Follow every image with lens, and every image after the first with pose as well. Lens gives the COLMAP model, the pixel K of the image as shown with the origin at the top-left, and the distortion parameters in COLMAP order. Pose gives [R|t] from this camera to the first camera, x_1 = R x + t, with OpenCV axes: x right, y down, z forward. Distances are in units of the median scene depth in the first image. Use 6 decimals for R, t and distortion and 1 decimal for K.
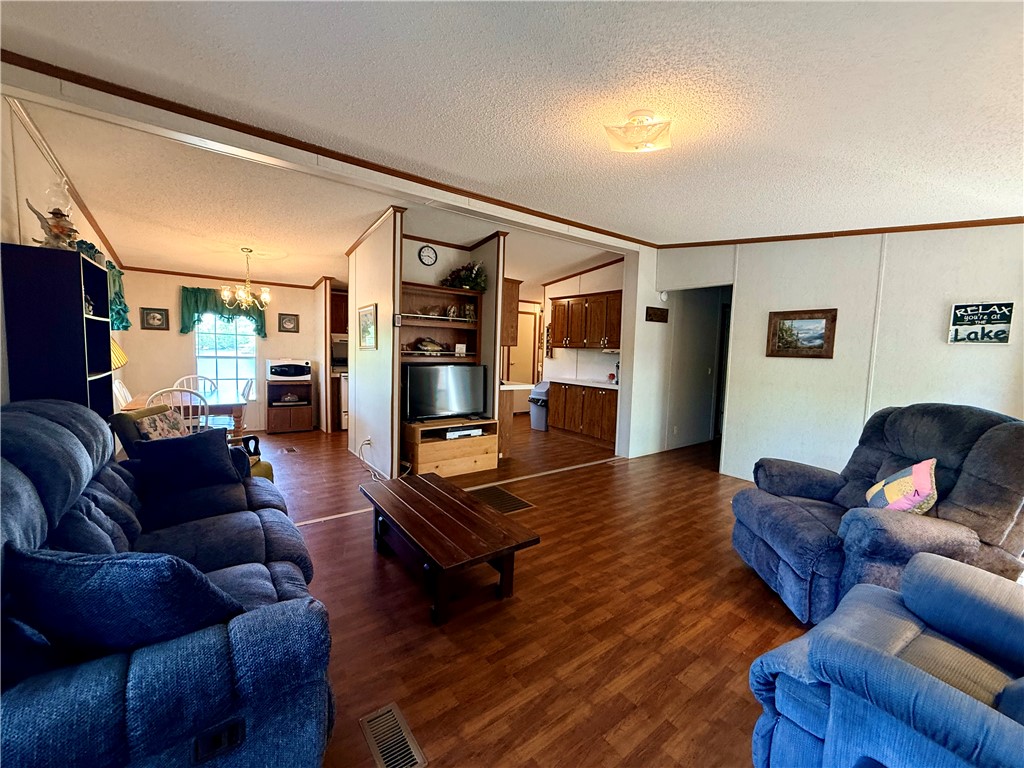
lens RADIAL K [[410.7, 0, 509.9], [0, 410.7, 384.7], [0, 0, 1]] dist [0.002998, 0.000189]
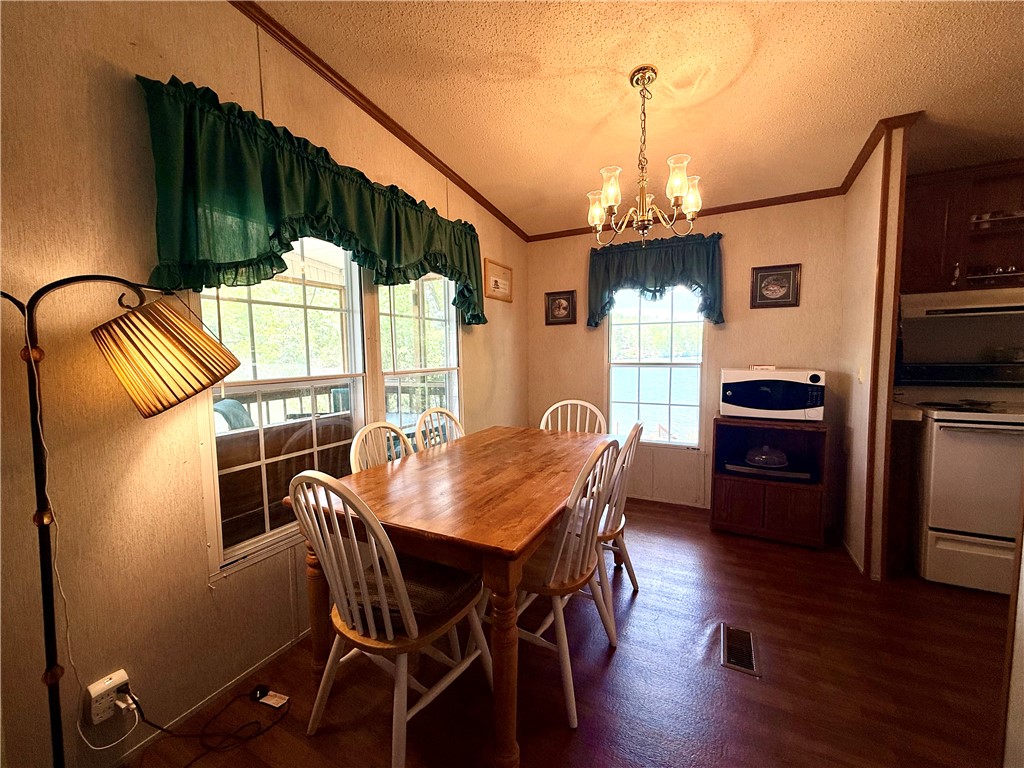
lens RADIAL K [[410.7, 0, 509.1], [0, 410.7, 383.1], [0, 0, 1]] dist [0.002998, 0.000189]
pose [[0.439814, 0.026338, -0.897703, -0.275839], [-0.049908, 0.998742, 0.004851, -0.034960], [0.896701, 0.042669, 0.440575, 0.579581]]
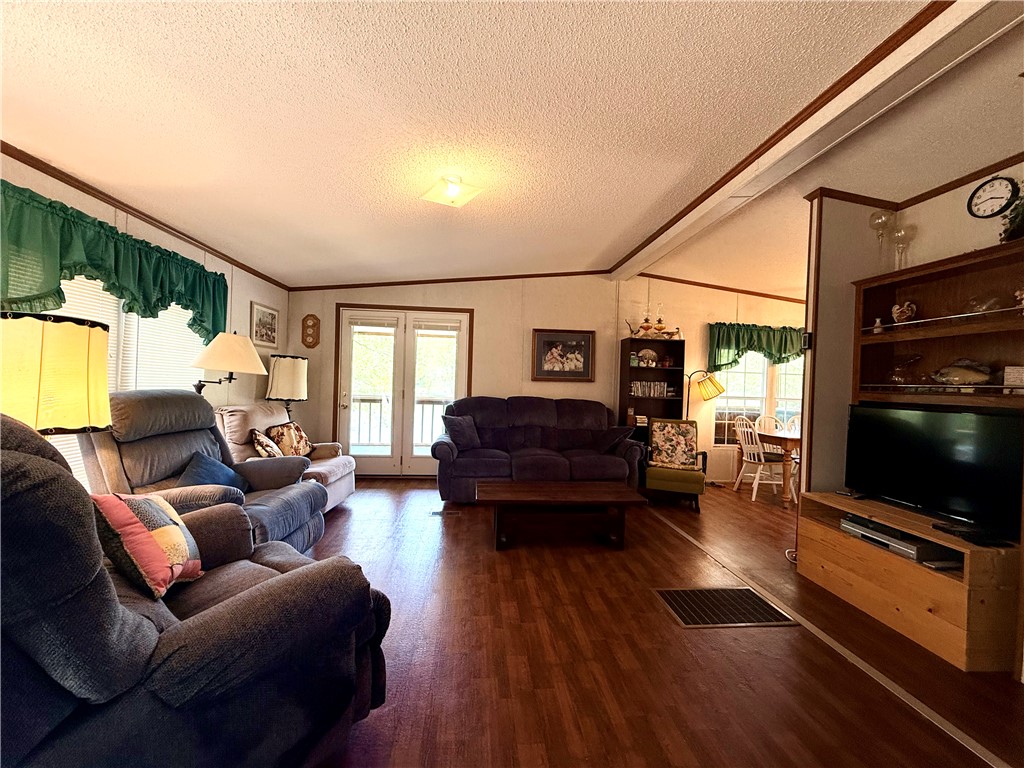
lens RADIAL K [[410.7, 0, 514.7], [0, 410.7, 386.1], [0, 0, 1]] dist [0.002998, 0.000189]
pose [[-0.524924, -0.051185, -0.849608, 0.570833], [-0.124596, 0.992058, 0.017214, 0.000193], [0.841980, 0.114894, -0.527133, 0.639090]]
